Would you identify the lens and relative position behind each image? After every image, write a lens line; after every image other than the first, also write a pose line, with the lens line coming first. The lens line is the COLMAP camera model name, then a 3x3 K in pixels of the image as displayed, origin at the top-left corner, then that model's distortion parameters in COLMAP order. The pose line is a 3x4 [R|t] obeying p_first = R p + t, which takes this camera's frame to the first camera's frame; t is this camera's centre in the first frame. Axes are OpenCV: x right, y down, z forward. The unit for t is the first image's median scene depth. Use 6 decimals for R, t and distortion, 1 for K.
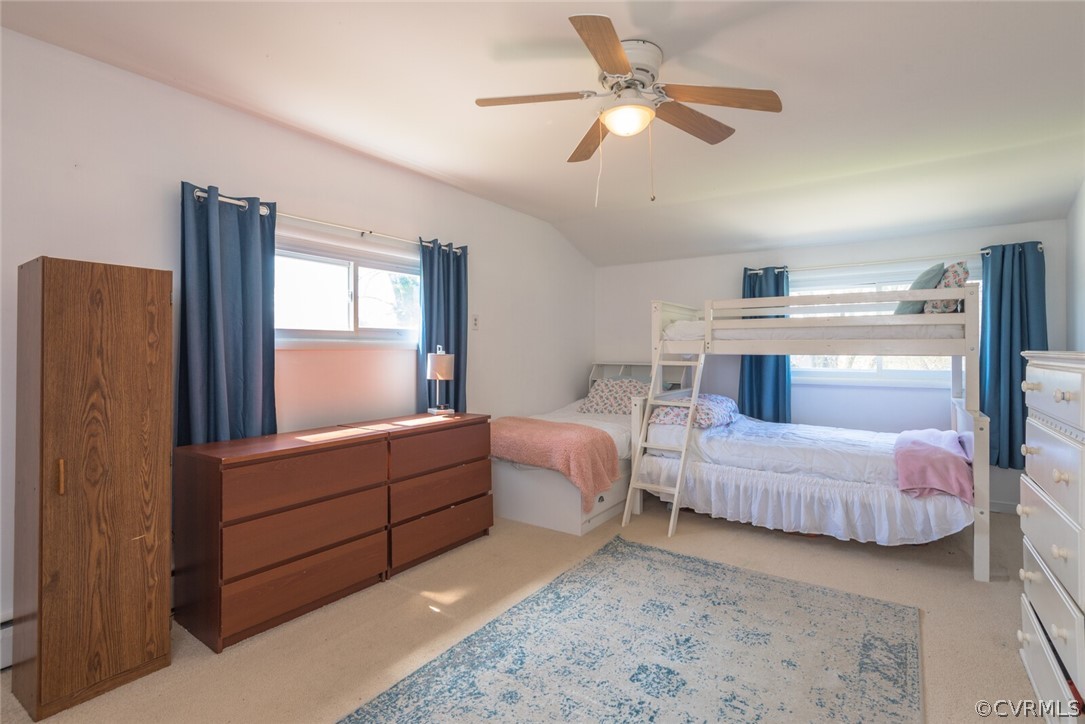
lens RADIAL K [[496.4, 0, 548.9], [0, 496.4, 361.4], [0, 0, 1]] dist [0.037780, -0.021258]
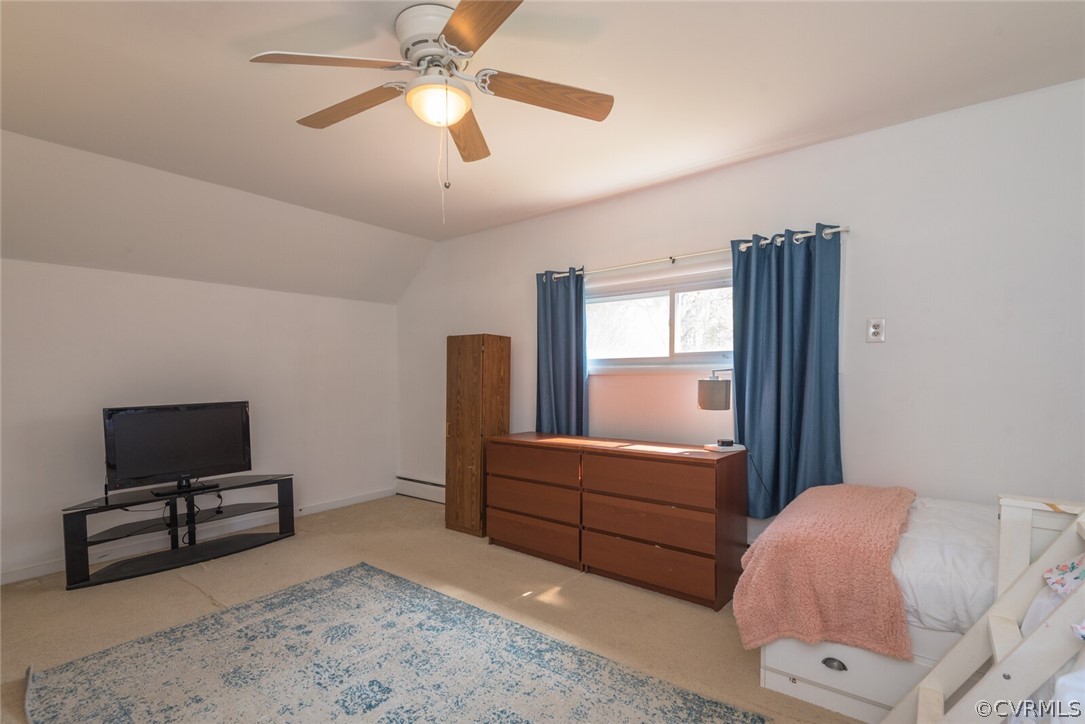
lens RADIAL K [[500.4, 0, 557.5], [0, 500.4, 403.3], [0, 0, 1]] dist [0.034774, -0.013017]
pose [[-0.020766, 0.059897, -0.997989, 0.782064], [-0.016589, 0.998046, 0.060245, -0.025444], [0.999647, 0.017806, -0.019732, 0.906548]]
